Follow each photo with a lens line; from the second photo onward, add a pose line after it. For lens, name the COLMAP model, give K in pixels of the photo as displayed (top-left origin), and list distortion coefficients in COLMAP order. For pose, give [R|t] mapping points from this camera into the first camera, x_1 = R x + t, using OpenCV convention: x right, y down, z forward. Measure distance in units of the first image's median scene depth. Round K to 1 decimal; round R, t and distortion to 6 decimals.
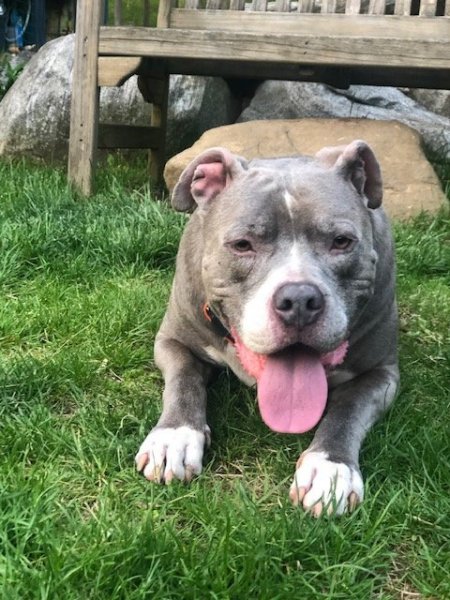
lens RADIAL K [[986.1, 0, 225.0], [0, 986.1, 300.0], [0, 0, 1]] dist [-0.021833, 0.278234]
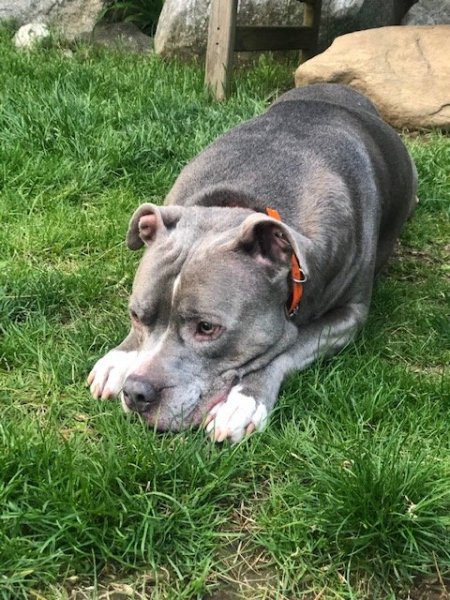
lens RADIAL K [[986.1, 0, 225.0], [0, 986.1, 300.0], [0, 0, 1]] dist [-0.021833, 0.278234]
pose [[0.969145, 0.079999, -0.233148, 0.124555], [-0.050418, 0.990206, 0.130189, -0.031659], [0.241279, -0.114417, 0.963687, -0.022863]]
